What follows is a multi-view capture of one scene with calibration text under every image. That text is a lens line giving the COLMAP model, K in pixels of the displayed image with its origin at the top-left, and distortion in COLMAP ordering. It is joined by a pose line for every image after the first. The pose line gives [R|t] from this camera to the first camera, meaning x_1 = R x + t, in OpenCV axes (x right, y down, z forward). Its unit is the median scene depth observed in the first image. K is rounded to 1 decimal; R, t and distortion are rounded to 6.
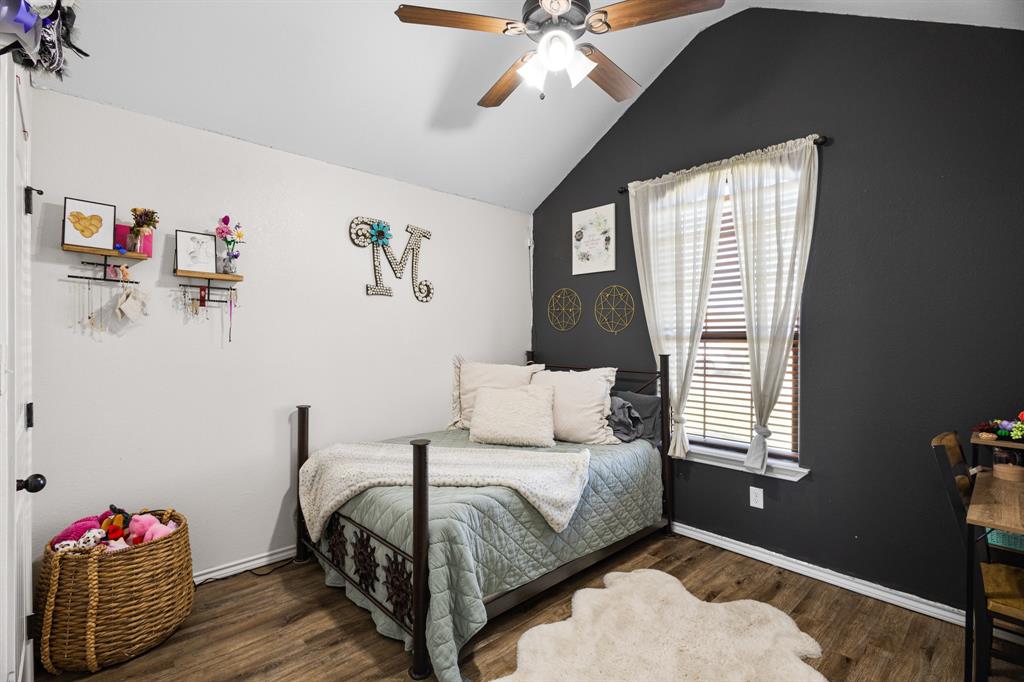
lens RADIAL K [[478.7, 0, 513.4], [0, 478.7, 339.3], [0, 0, 1]] dist [0.003038, -0.000620]
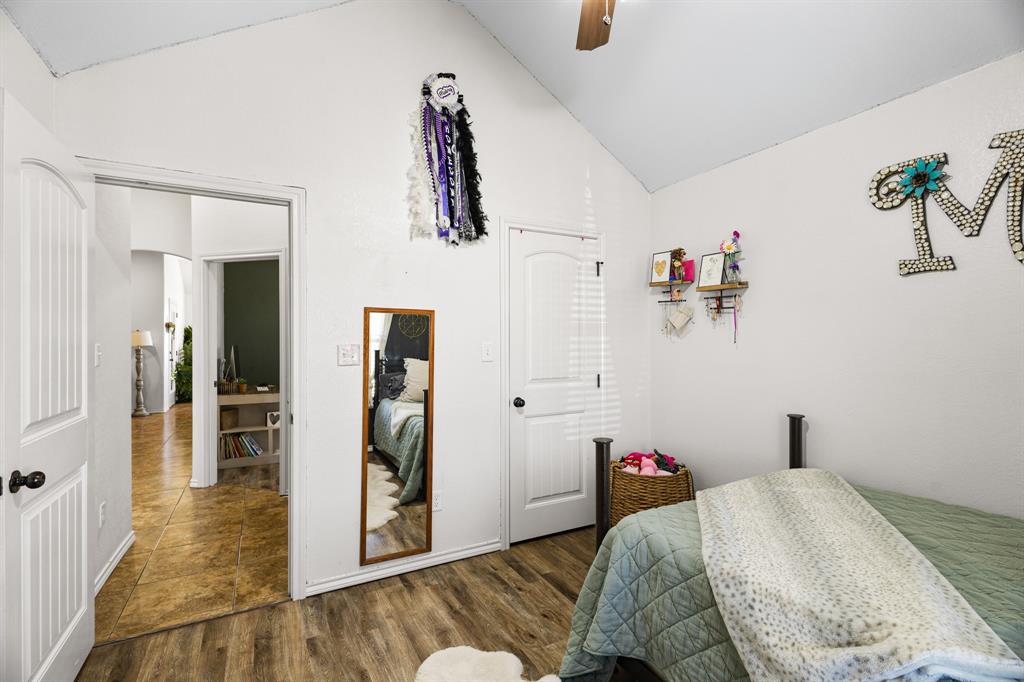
lens RADIAL K [[478.7, 0, 514.2], [0, 478.7, 343.0], [0, 0, 1]] dist [0.003038, -0.000620]
pose [[-0.267795, 0.000899, -0.963475, 0.651803], [0.001175, 0.999999, 0.000607, 0.003173], [0.963475, -0.000970, -0.267796, 0.843010]]
